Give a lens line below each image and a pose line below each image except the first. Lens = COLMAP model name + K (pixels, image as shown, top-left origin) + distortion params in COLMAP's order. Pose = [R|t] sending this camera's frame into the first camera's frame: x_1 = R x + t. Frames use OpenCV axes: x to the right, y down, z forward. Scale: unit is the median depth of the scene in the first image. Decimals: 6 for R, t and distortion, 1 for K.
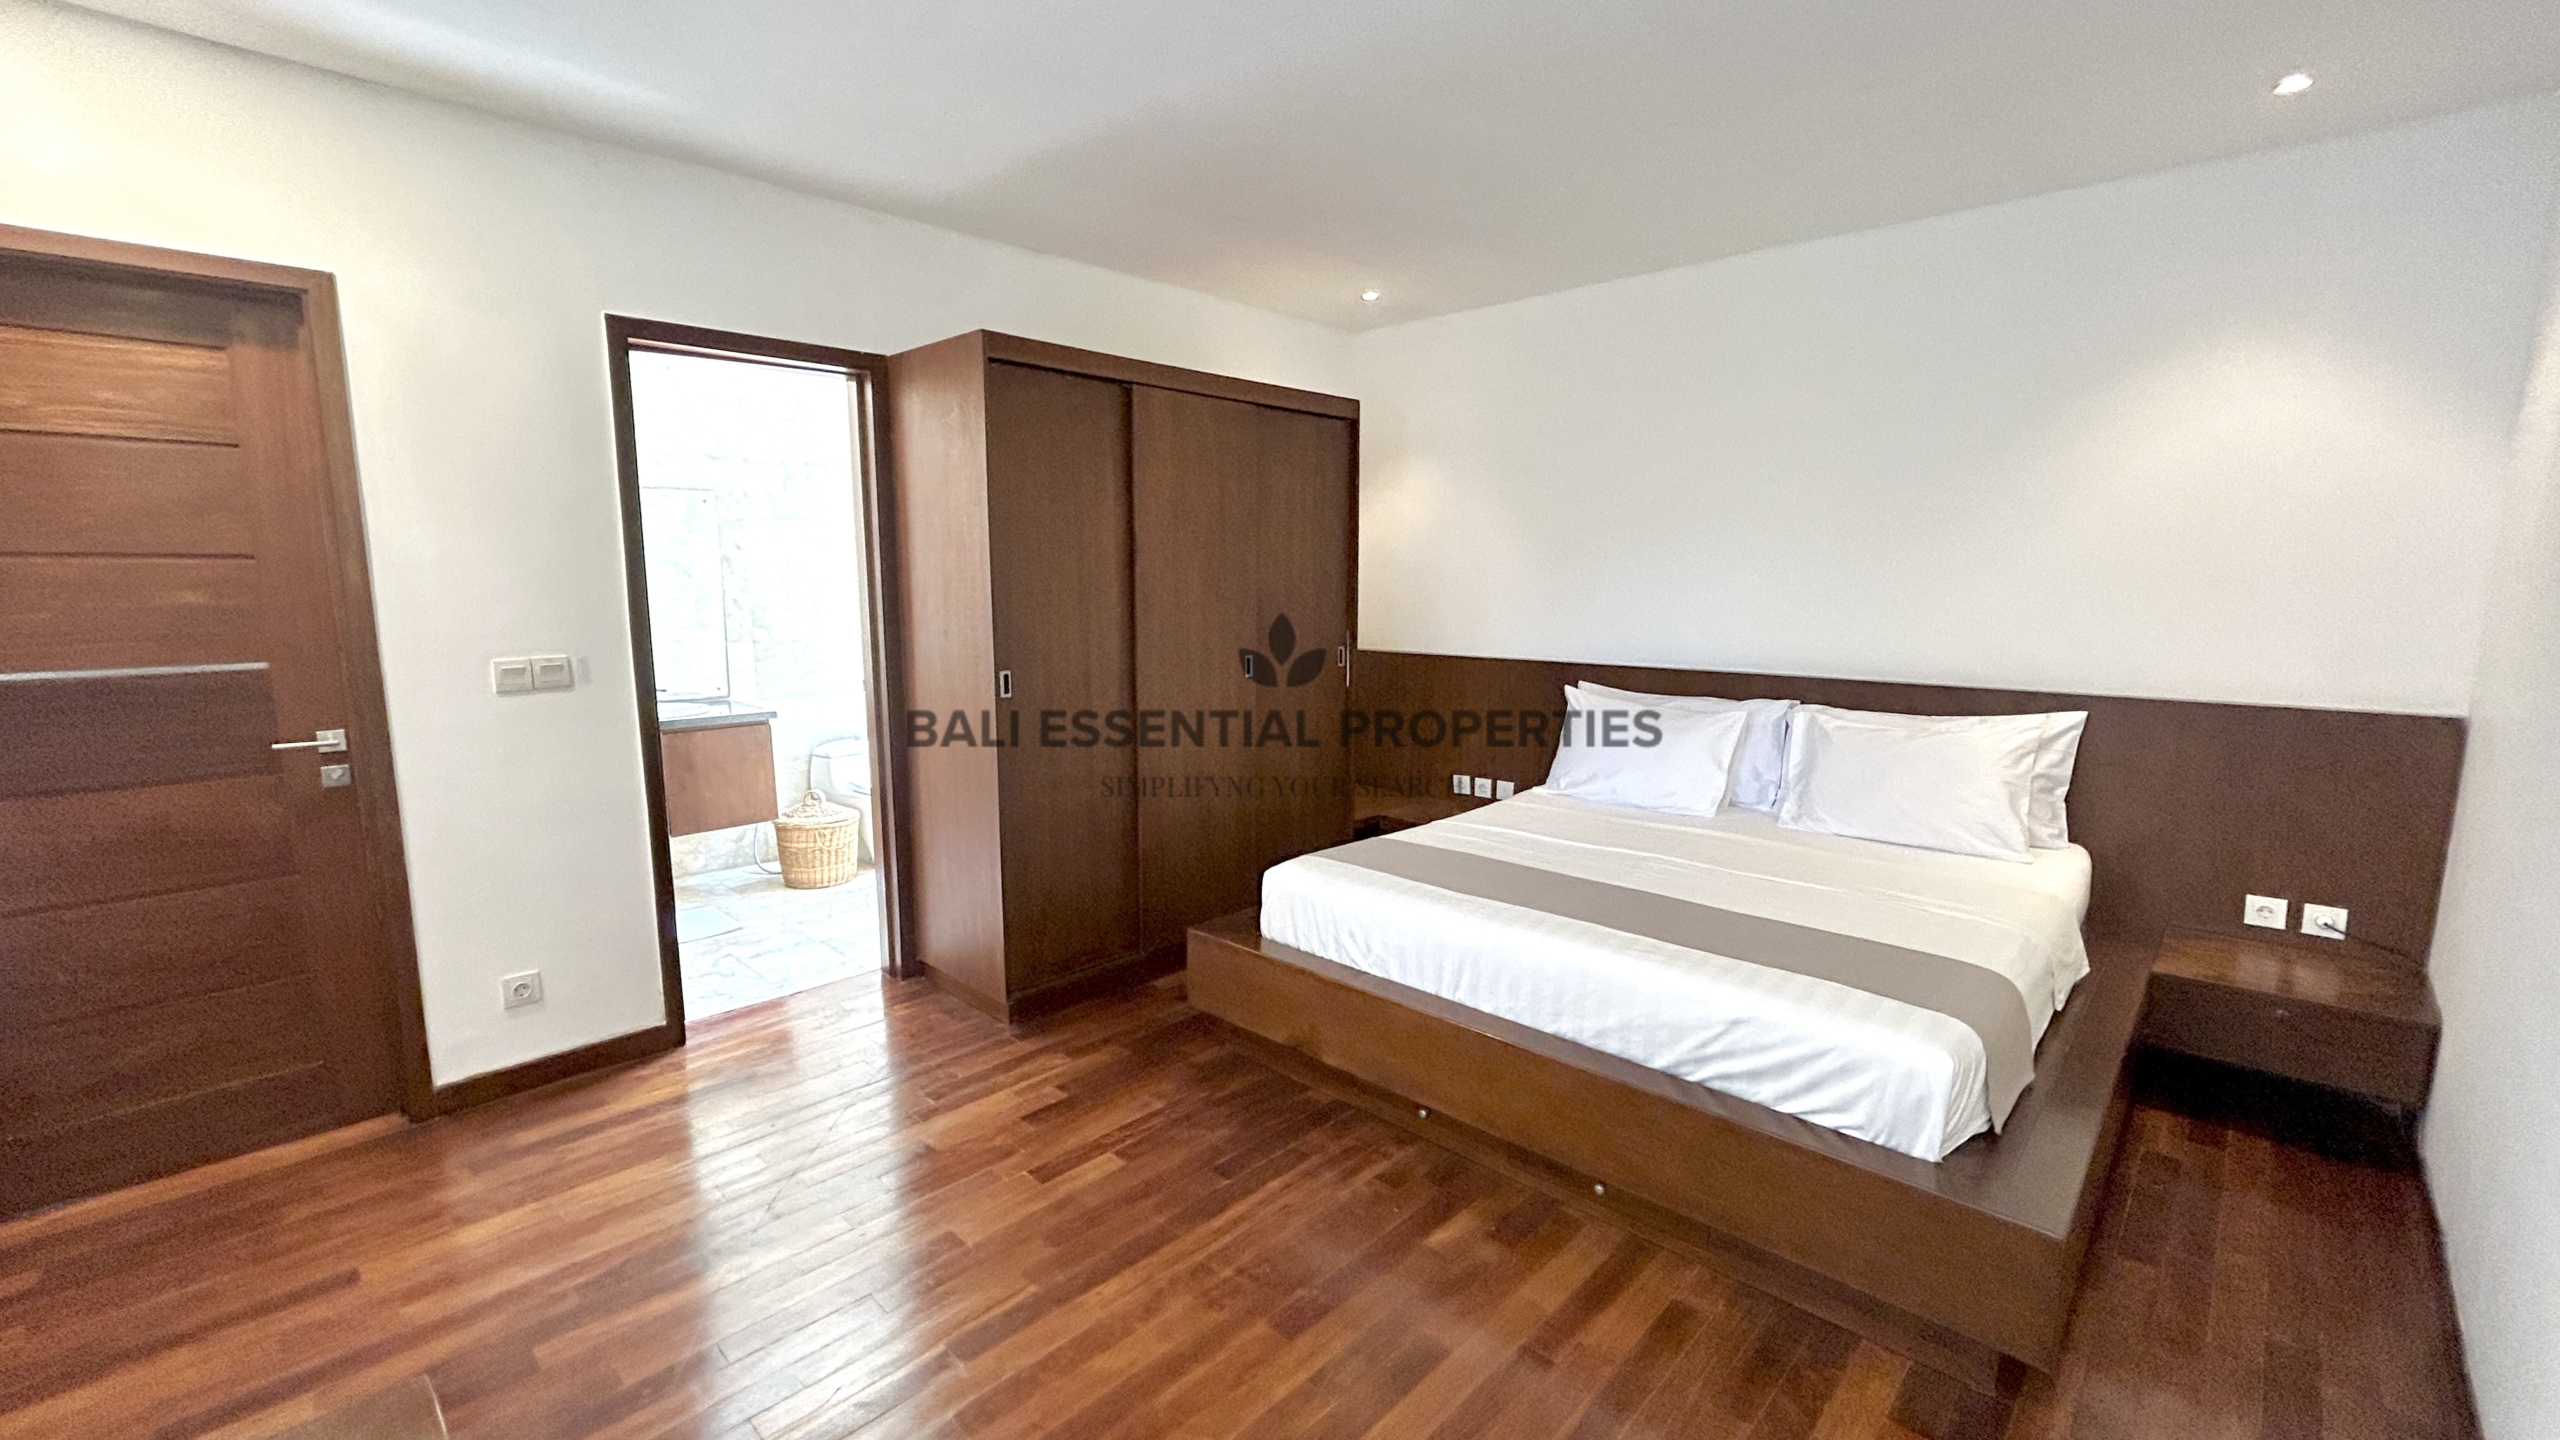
lens RADIAL K [[1061.8, 0, 1271.5], [0, 1061.8, 722.3], [0, 0, 1]] dist [-0.000205, 0.006793]
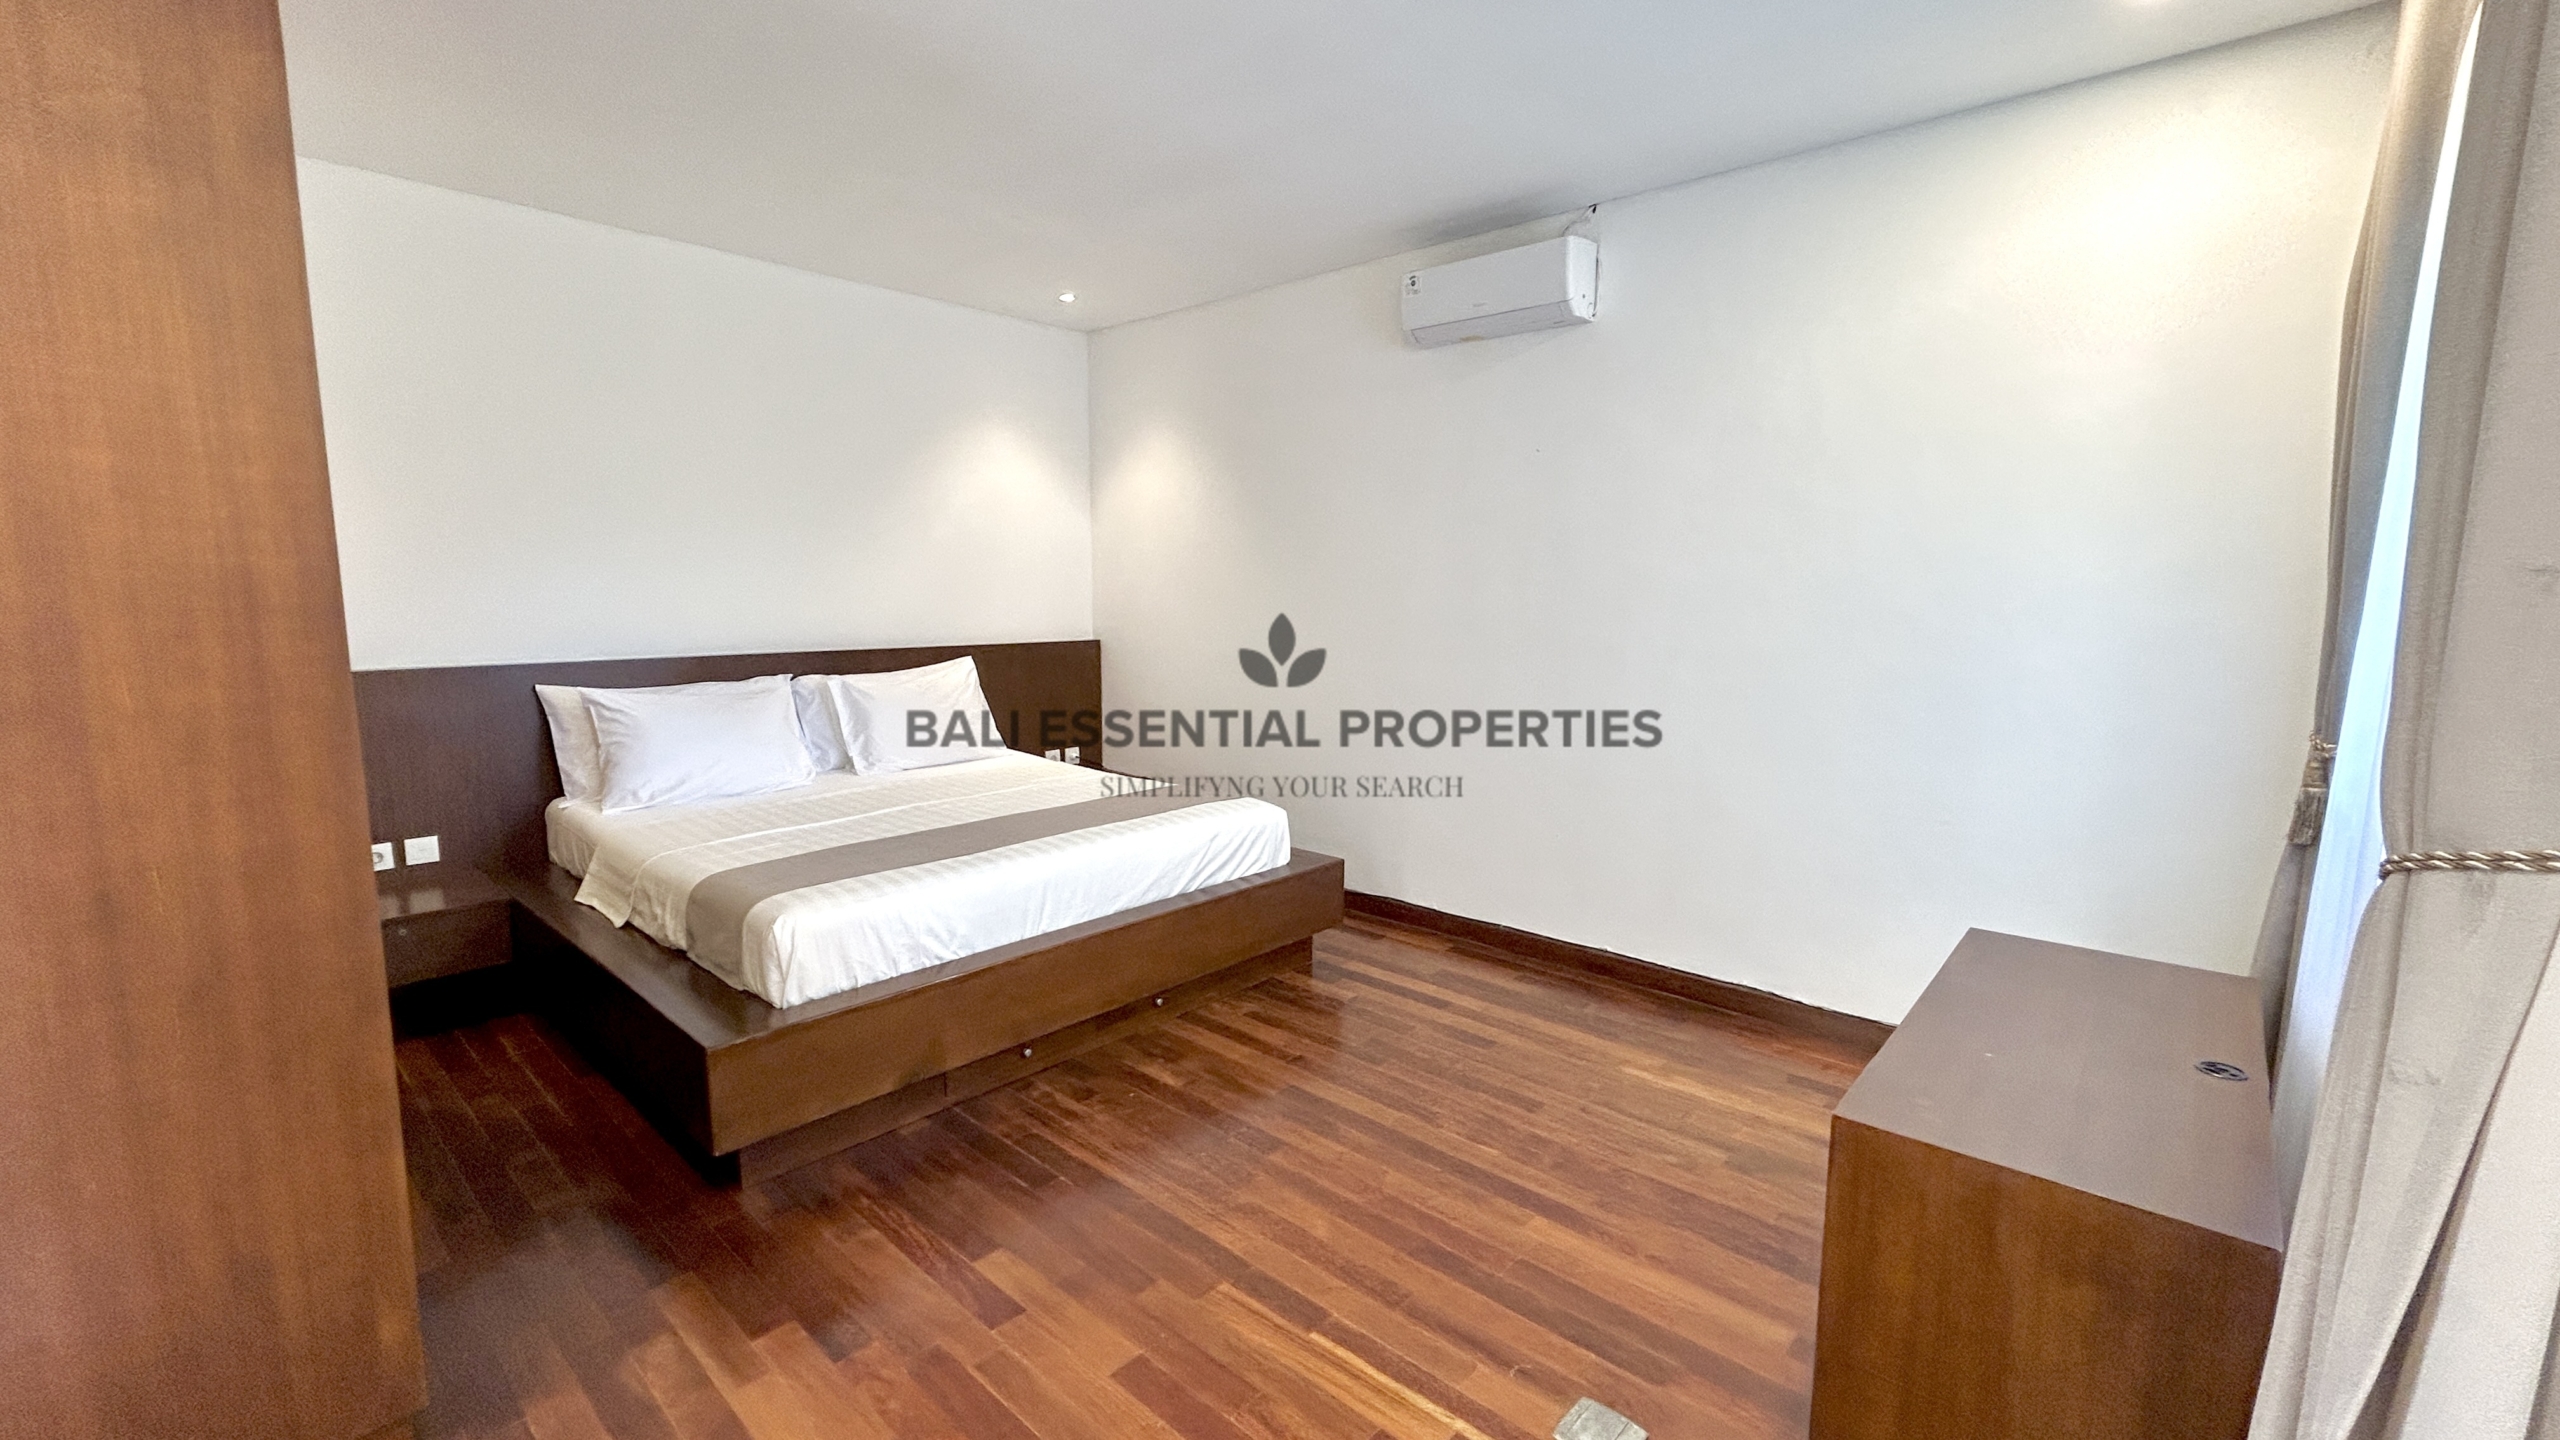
lens RADIAL K [[1061.8, 0, 1271.5], [0, 1061.8, 722.3], [0, 0, 1]] dist [-0.000205, 0.006793]
pose [[-0.030288, -0.133191, 0.990628, -1.020668], [0.136675, 0.981221, 0.136105, -0.084644], [-0.990153, 0.139517, -0.011516, 0.826301]]
